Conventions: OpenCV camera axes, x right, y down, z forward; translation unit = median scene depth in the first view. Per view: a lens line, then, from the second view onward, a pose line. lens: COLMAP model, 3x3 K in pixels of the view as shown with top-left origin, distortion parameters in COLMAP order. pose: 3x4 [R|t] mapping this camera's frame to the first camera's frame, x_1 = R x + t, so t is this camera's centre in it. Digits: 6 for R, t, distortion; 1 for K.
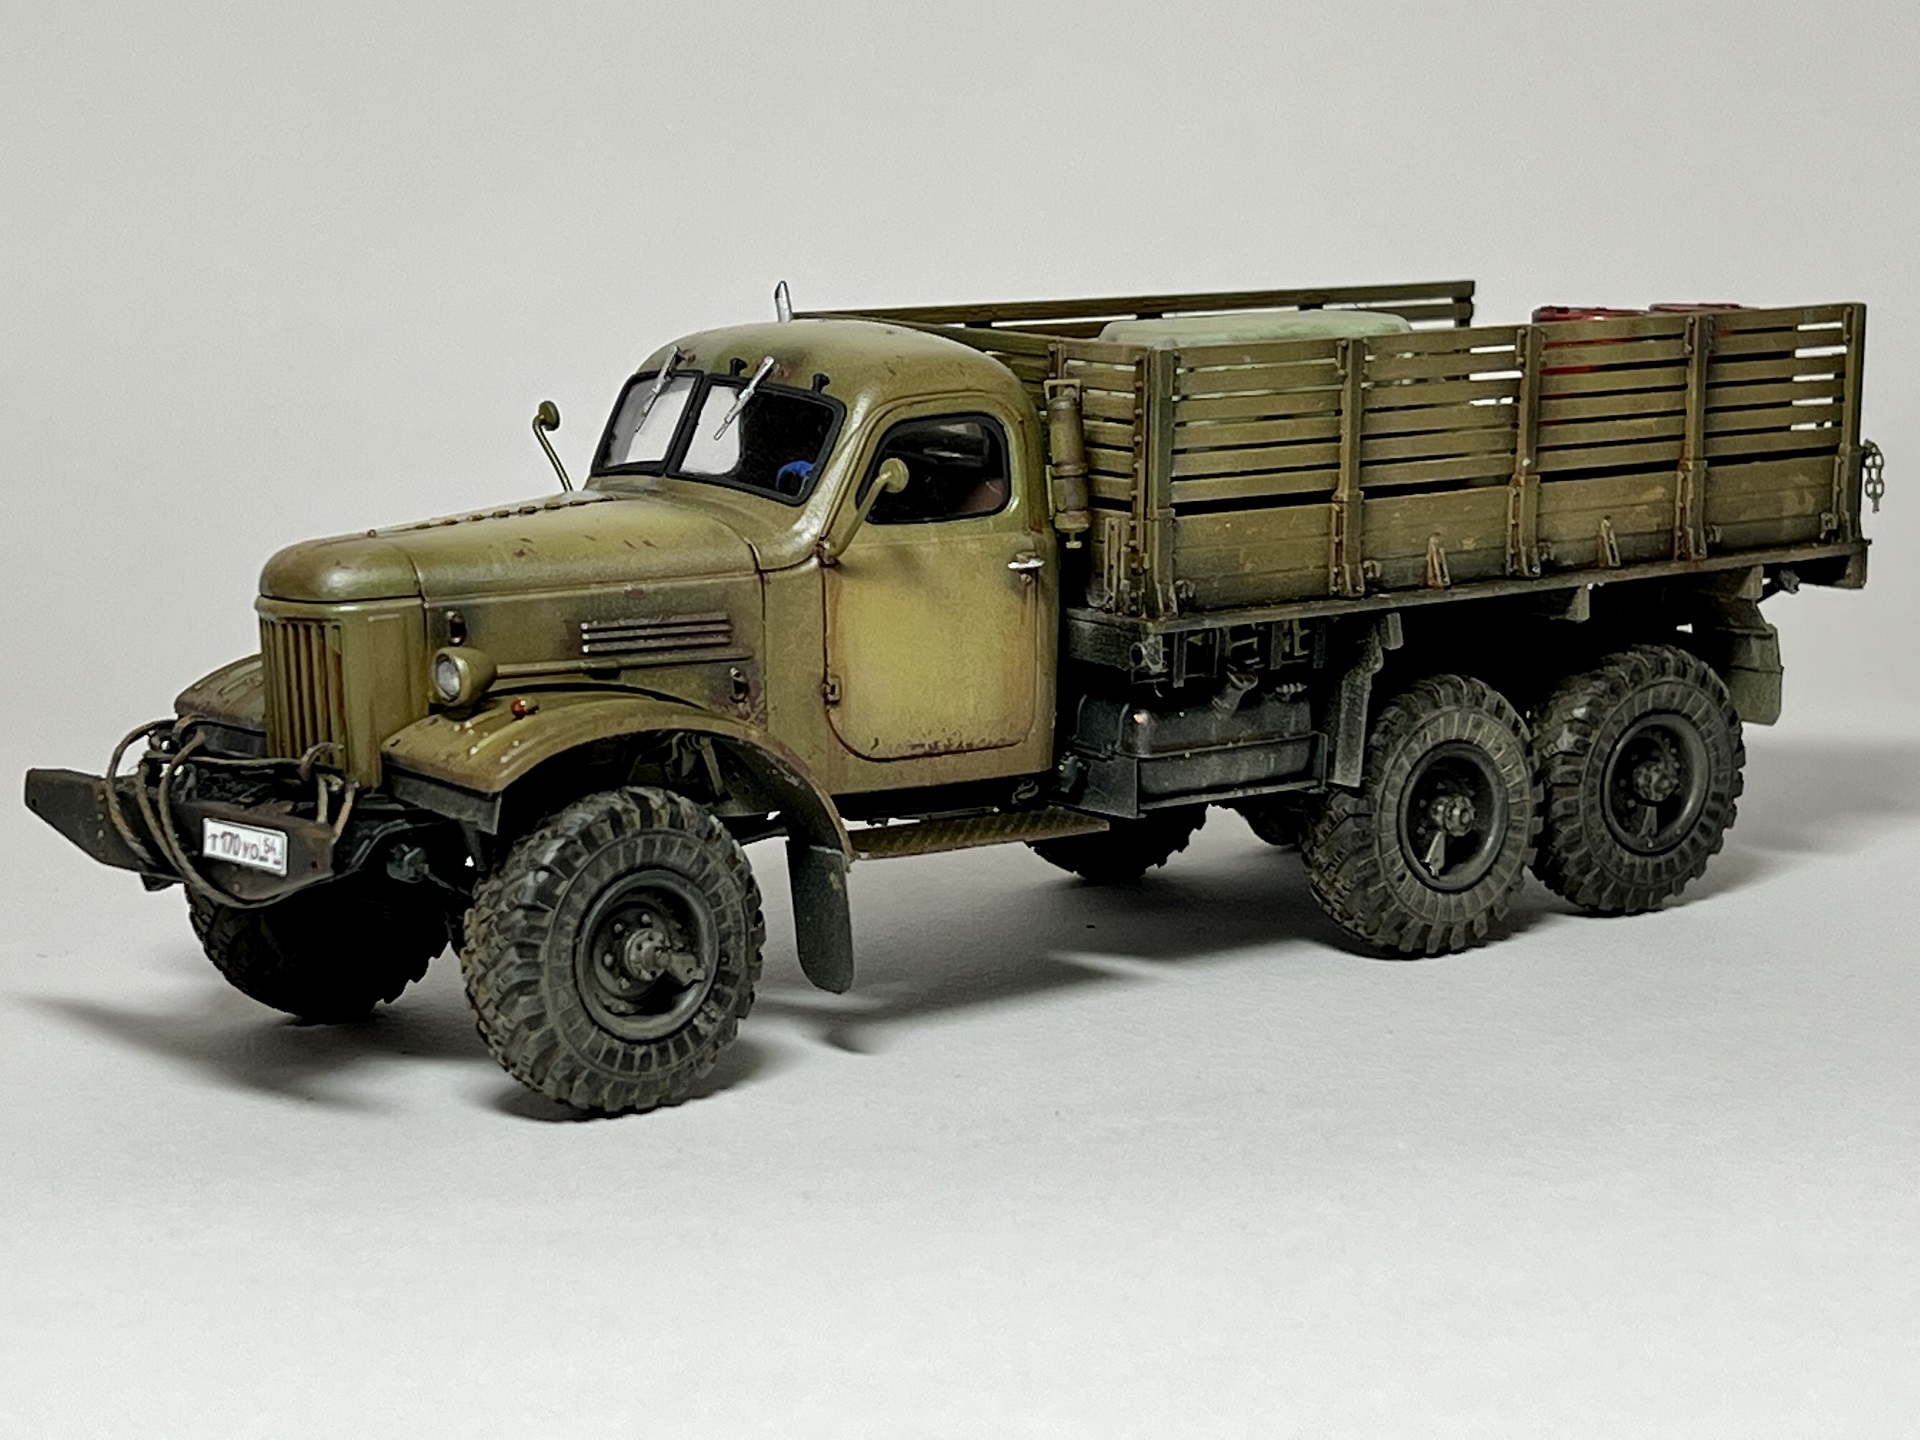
lens RADIAL K [[4264.5, 0, 960.0], [0, 4264.5, 720.0], [0, 0, 1]] dist [-0.025340, 7.077658]
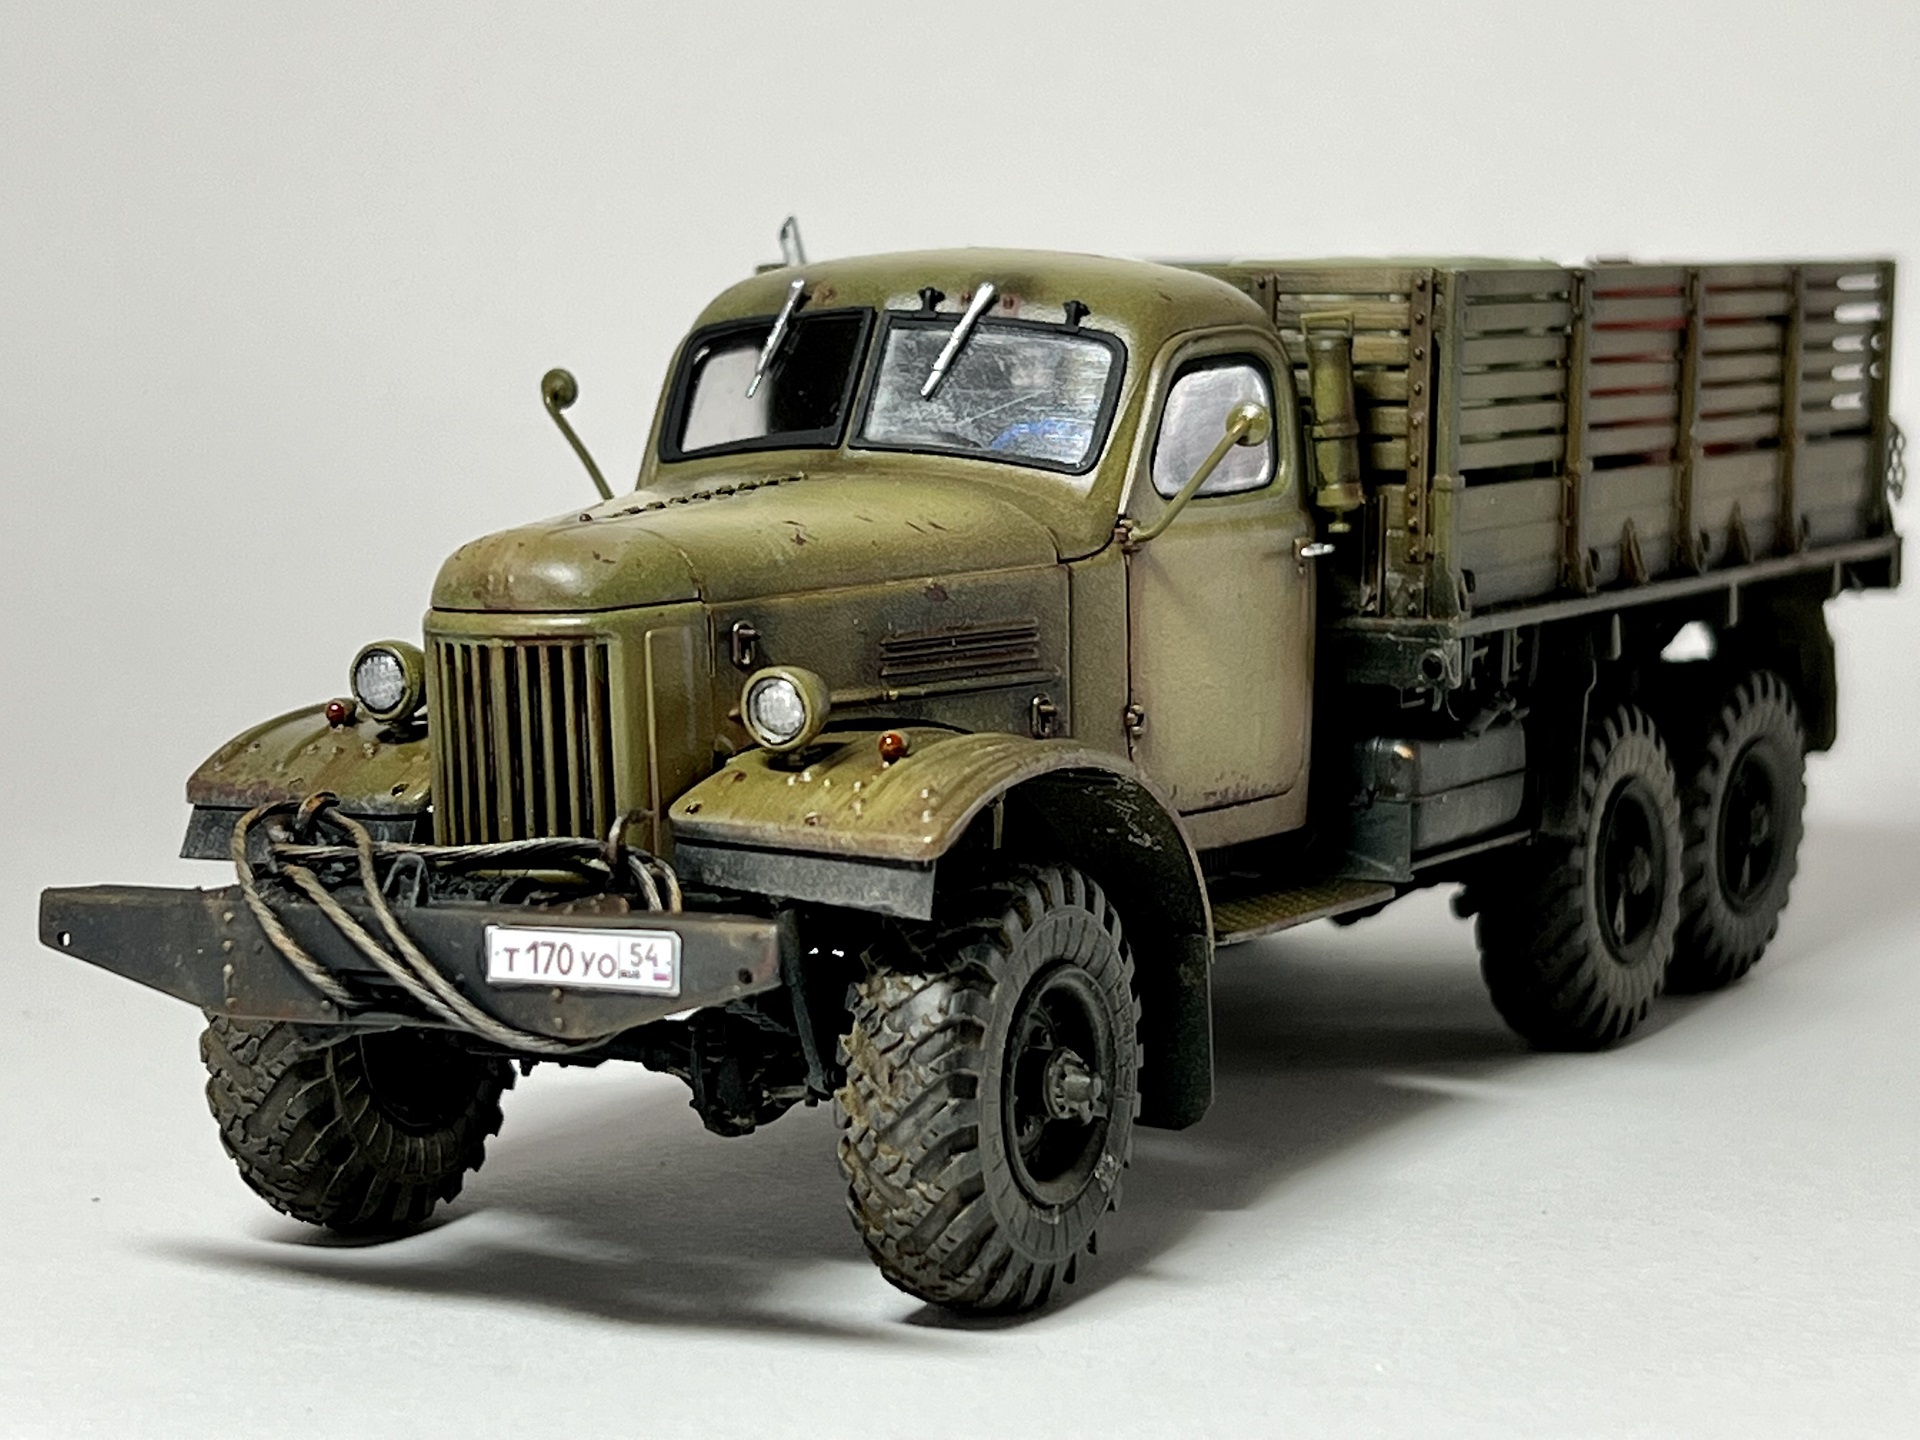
lens RADIAL K [[4392.5, 0, 960.0], [0, 4392.5, 720.0], [0, 0, 1]] dist [0.070977, 0.491040]
pose [[0.939653, -0.043427, 0.339362, -0.310638], [0.058811, 0.997649, -0.035175, 0.017466], [-0.337037, 0.053011, 0.939998, 0.285490]]
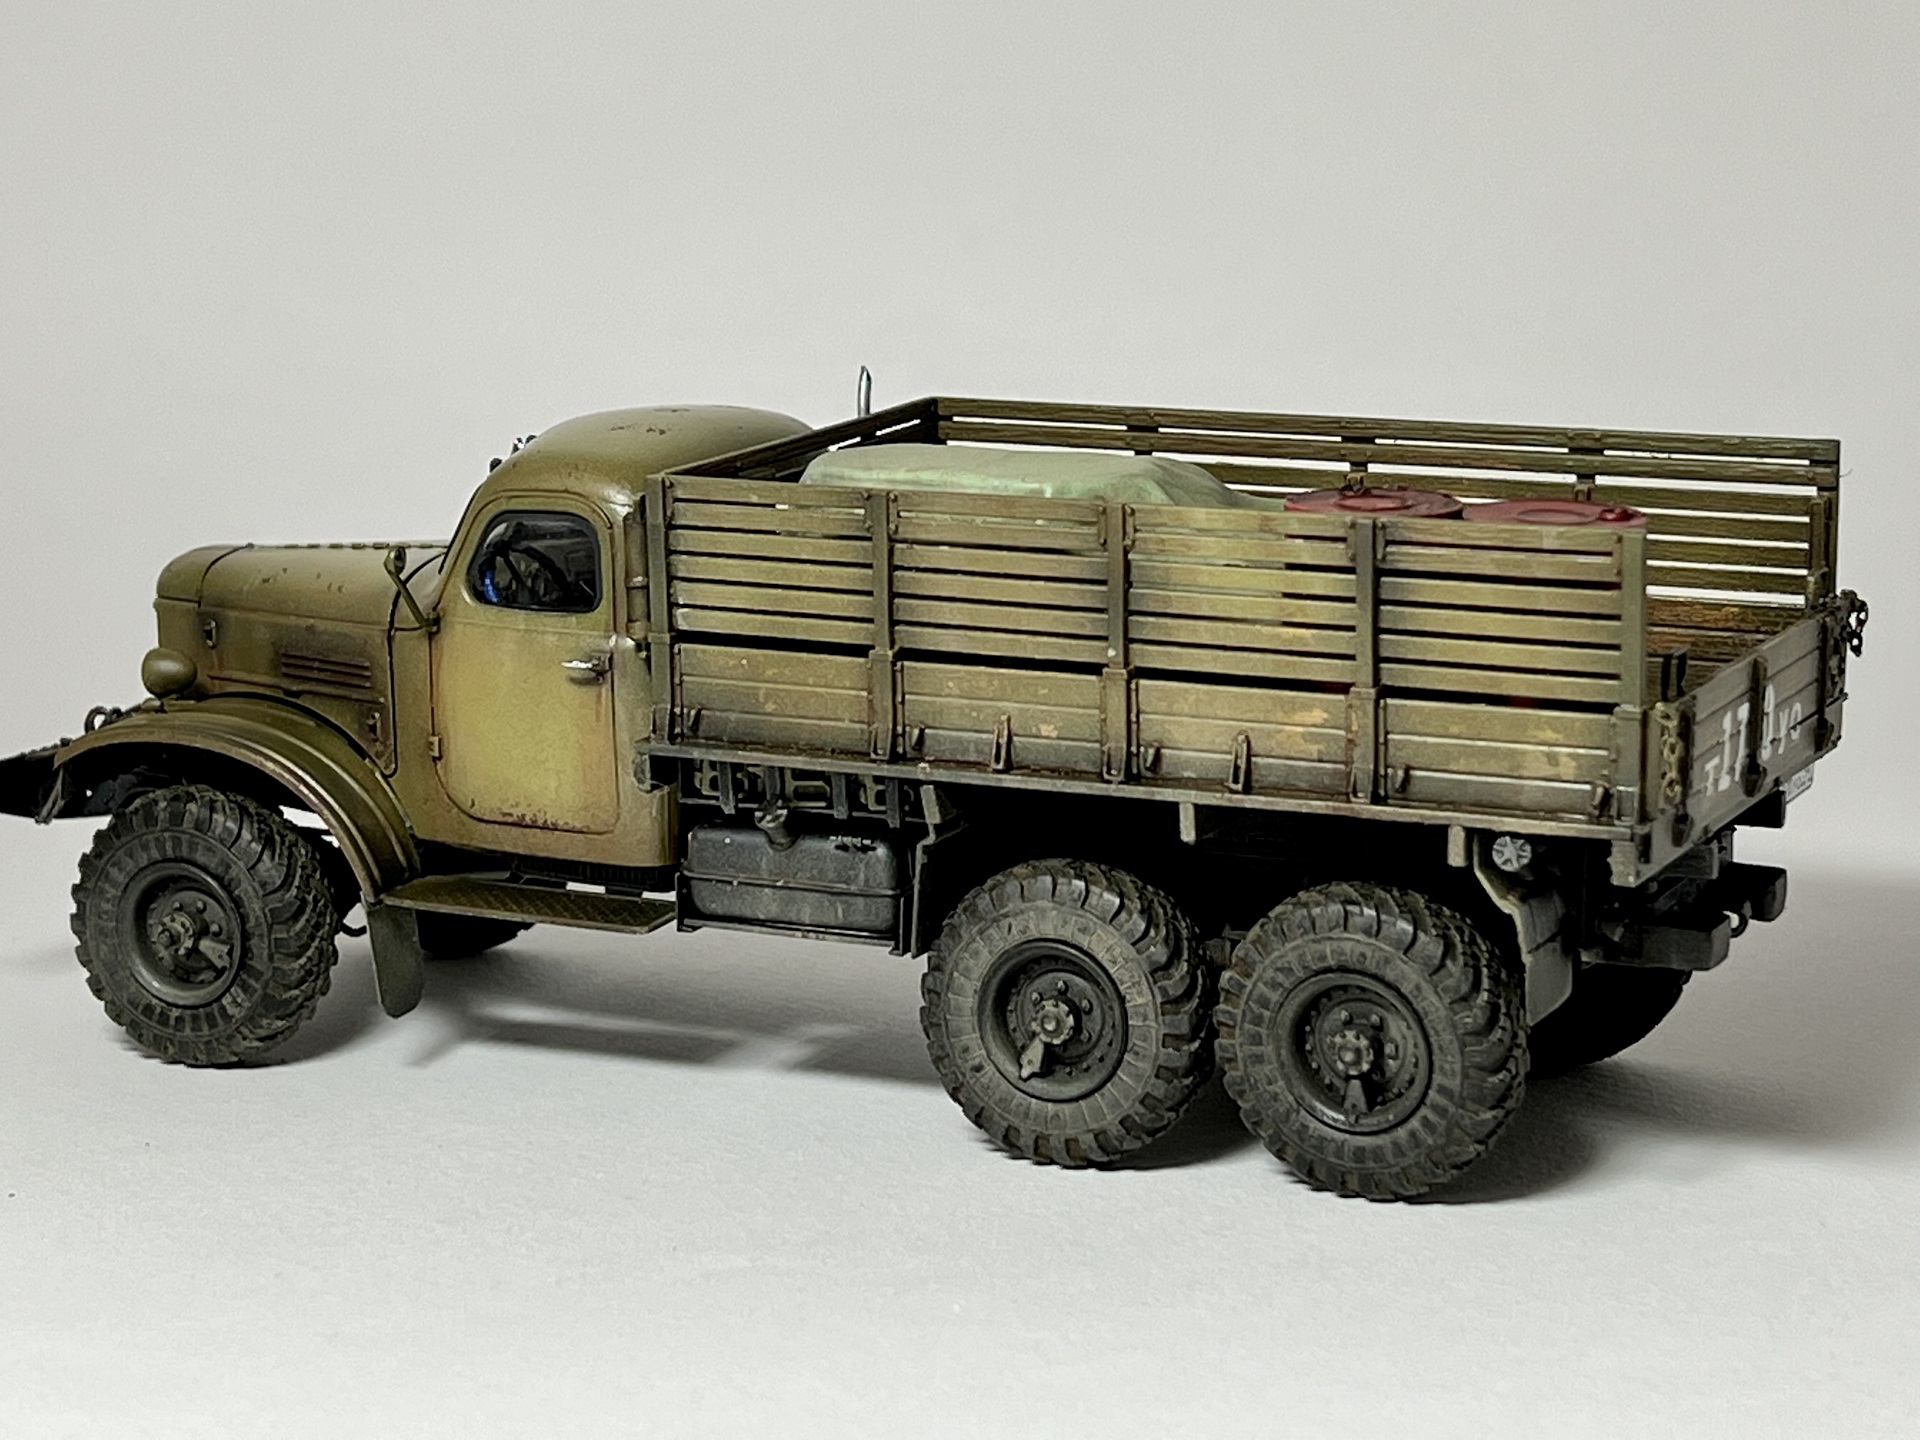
lens RADIAL K [[4264.5, 0, 960.0], [0, 4264.5, 720.0], [0, 0, 1]] dist [-0.025340, 7.077658]
pose [[0.439189, 0.172850, -0.881610, 0.978109], [-0.128507, 0.983313, 0.128772, -0.169320], [0.889156, 0.056737, 0.454073, 0.609806]]
